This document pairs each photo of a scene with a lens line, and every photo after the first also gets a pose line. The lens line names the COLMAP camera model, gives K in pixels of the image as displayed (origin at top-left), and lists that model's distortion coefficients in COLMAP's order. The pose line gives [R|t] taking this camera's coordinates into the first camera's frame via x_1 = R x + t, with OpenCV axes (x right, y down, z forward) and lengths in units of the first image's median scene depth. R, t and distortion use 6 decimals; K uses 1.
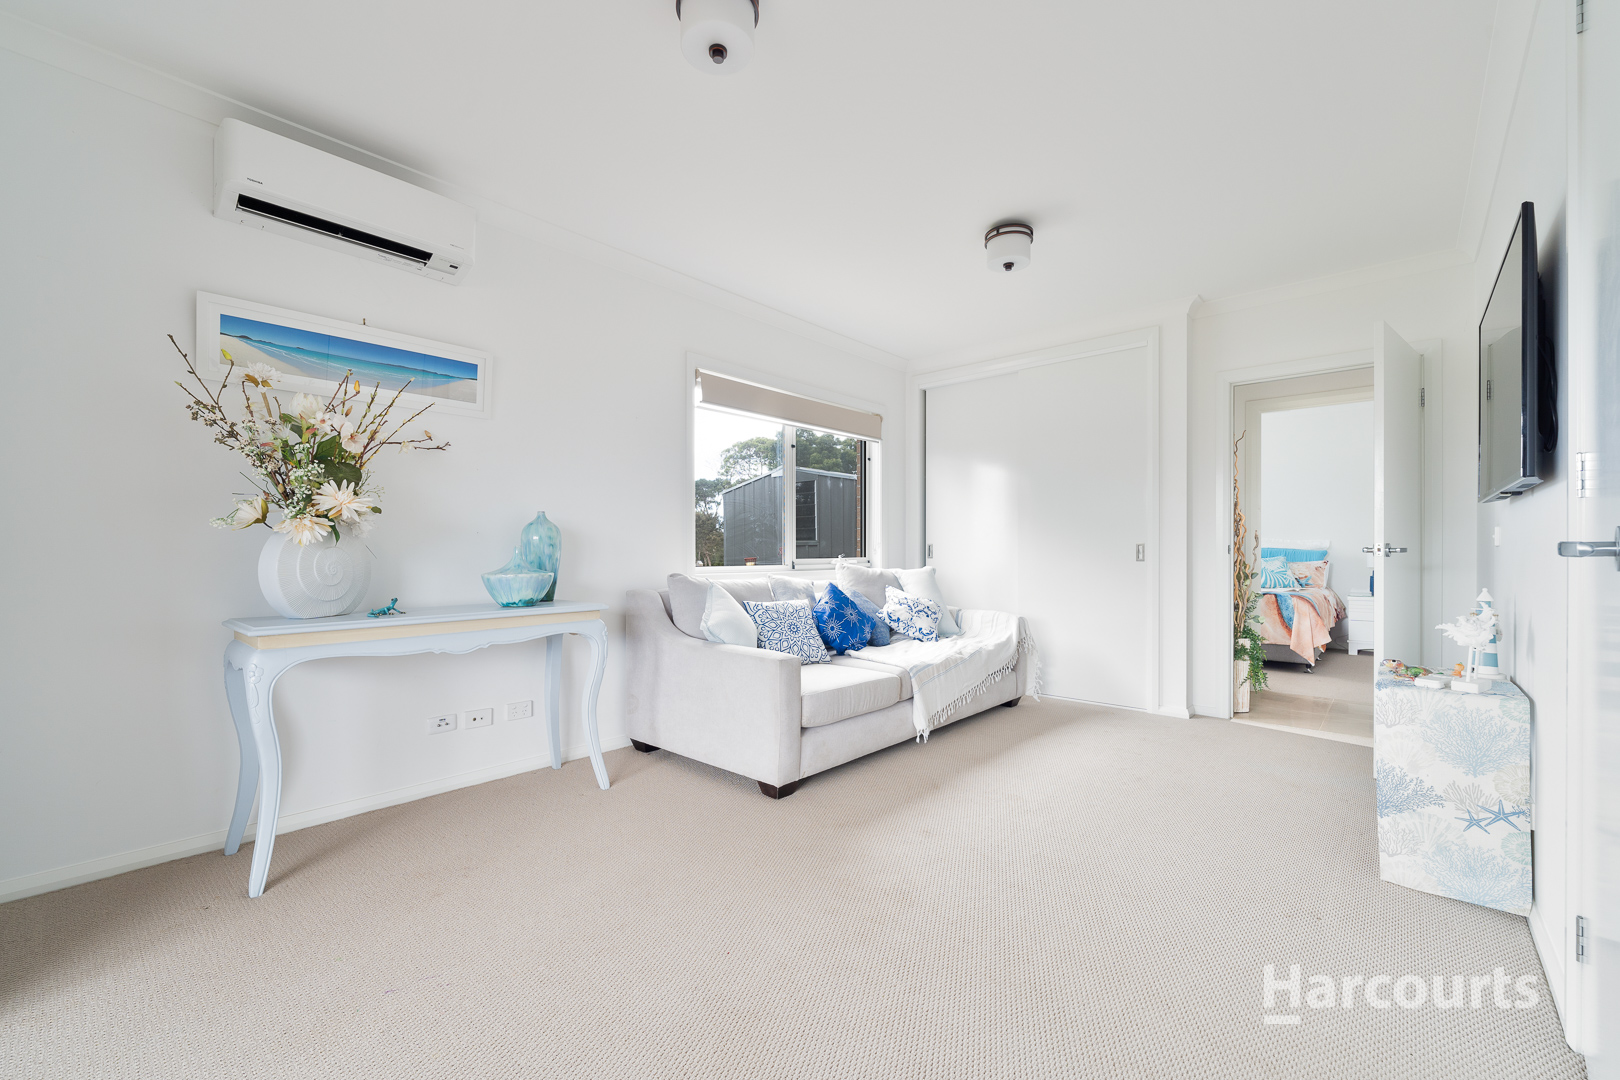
lens RADIAL K [[623.0, 0, 807.3], [0, 623.0, 562.1], [0, 0, 1]] dist [-0.000067, -0.000010]
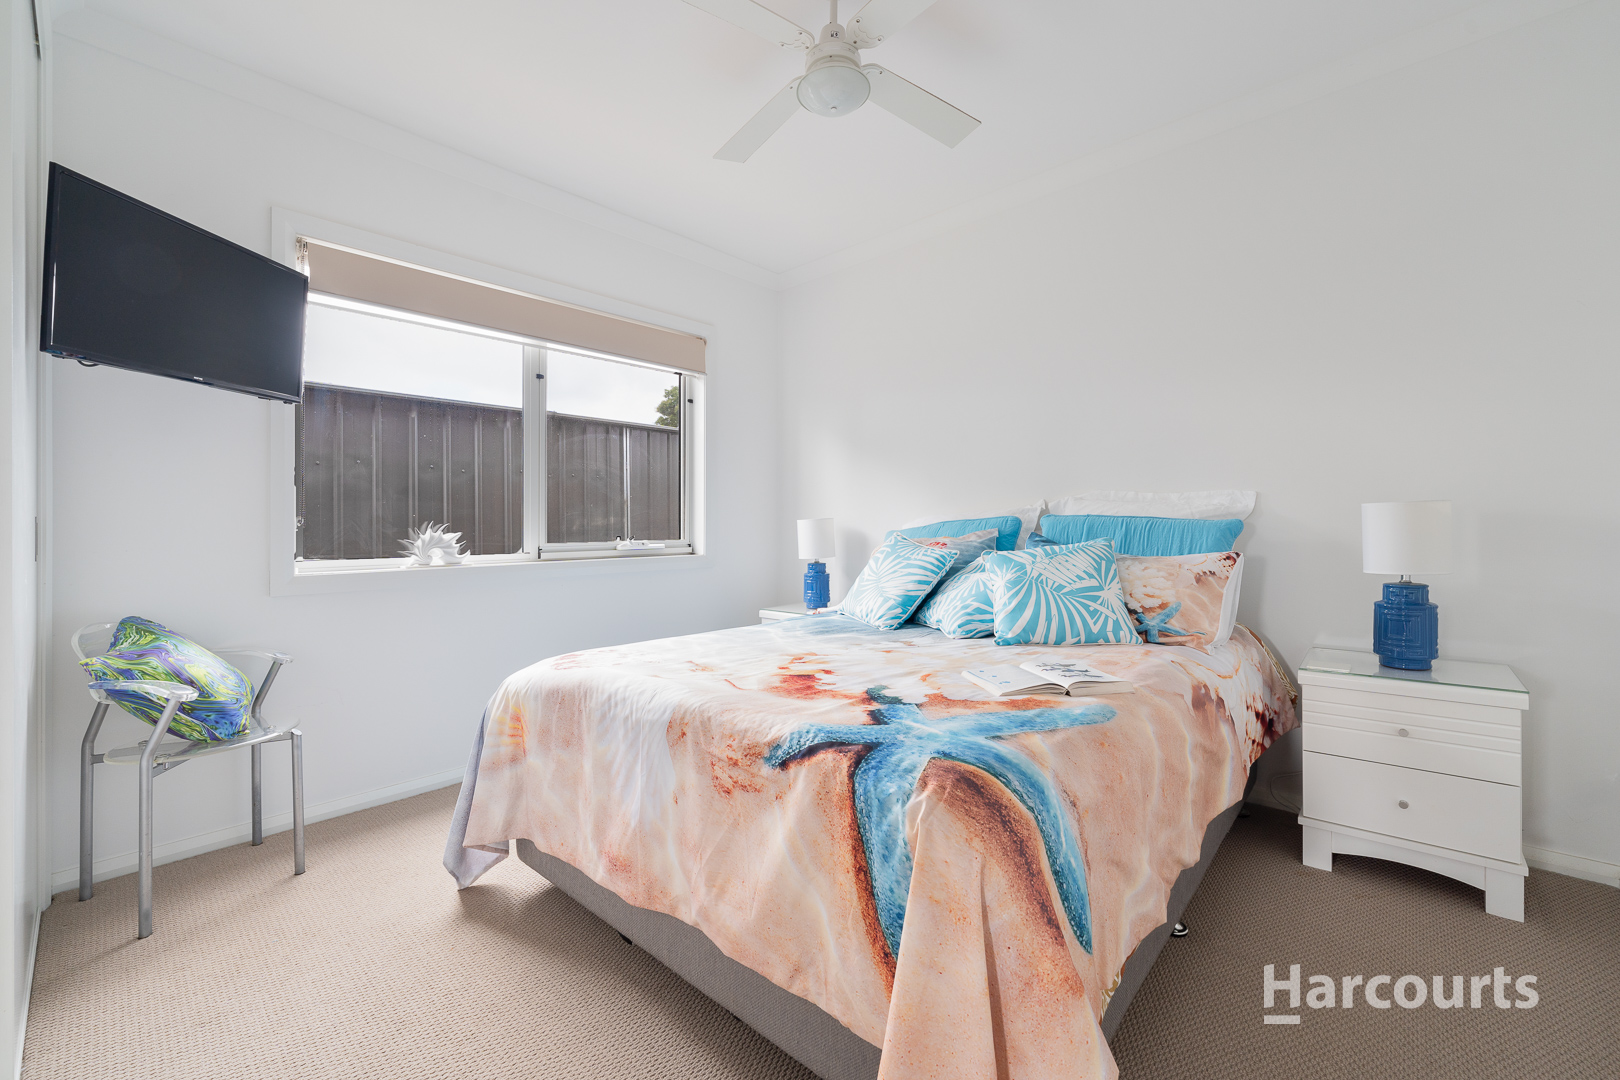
lens RADIAL K [[661.7, 0, 810.0], [0, 661.7, 540.0], [0, 0, 1]] dist [0.002082, 0.000255]
pose [[0.999777, -0.011688, 0.017587, 0.606260], [0.011716, 0.999930, -0.001494, -0.010241], [-0.017568, 0.001700, 0.999844, 0.661755]]
